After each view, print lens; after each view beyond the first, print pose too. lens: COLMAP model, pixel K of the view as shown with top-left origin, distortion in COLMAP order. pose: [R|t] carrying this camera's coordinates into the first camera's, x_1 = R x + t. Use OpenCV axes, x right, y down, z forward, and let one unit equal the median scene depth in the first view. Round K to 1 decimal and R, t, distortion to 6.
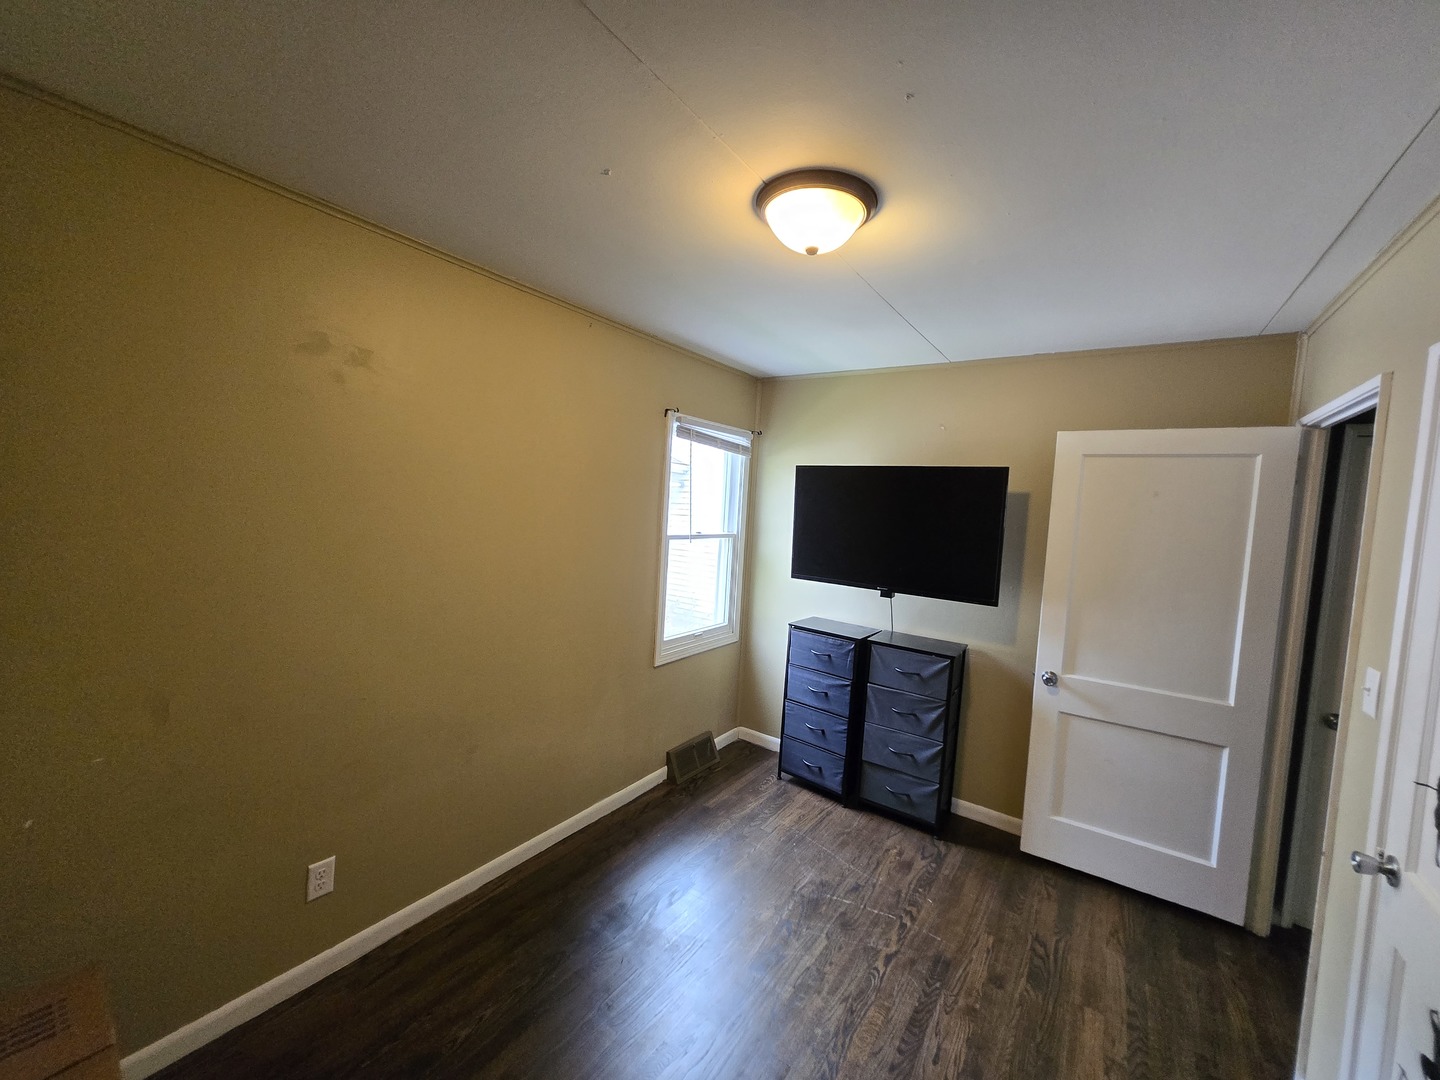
lens RADIAL K [[561.6, 0, 720.0], [0, 561.6, 540.0], [0, 0, 1]] dist [0.001417, 0.000285]
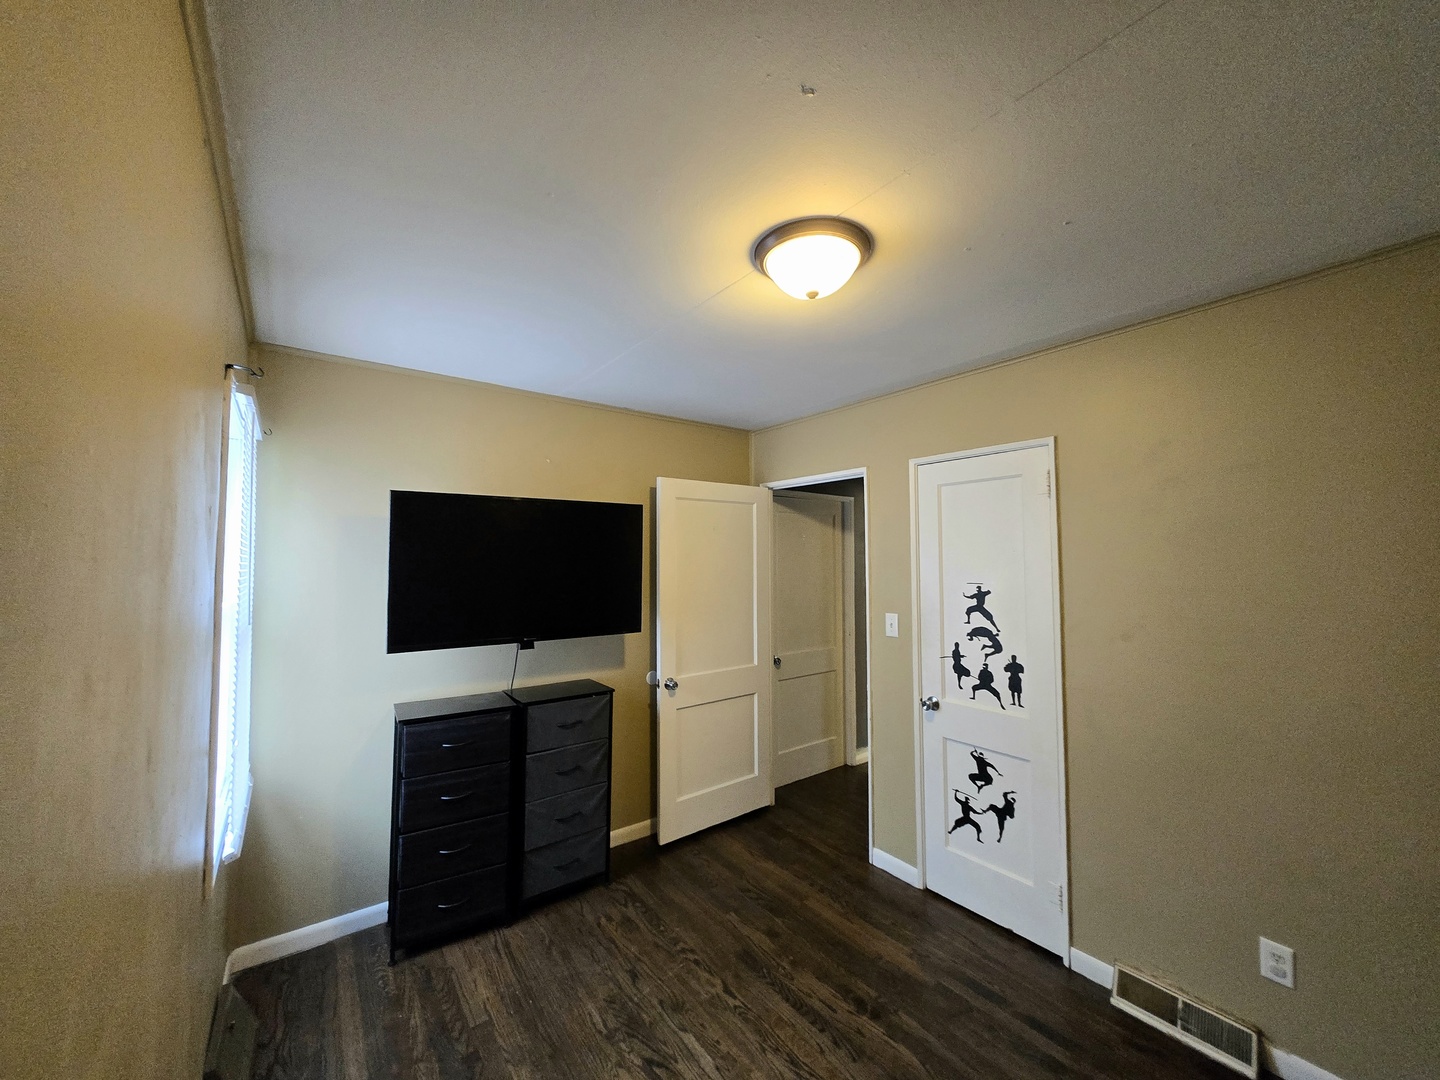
lens RADIAL K [[572.5, 0, 720.0], [0, 572.5, 540.0], [0, 0, 1]] dist [0.001078, -0.000144]
pose [[0.302565, -0.024176, 0.952822, -0.555032], [0.085366, 0.996348, -0.001827, -0.047156], [-0.949298, 0.081891, 0.303524, 0.540016]]
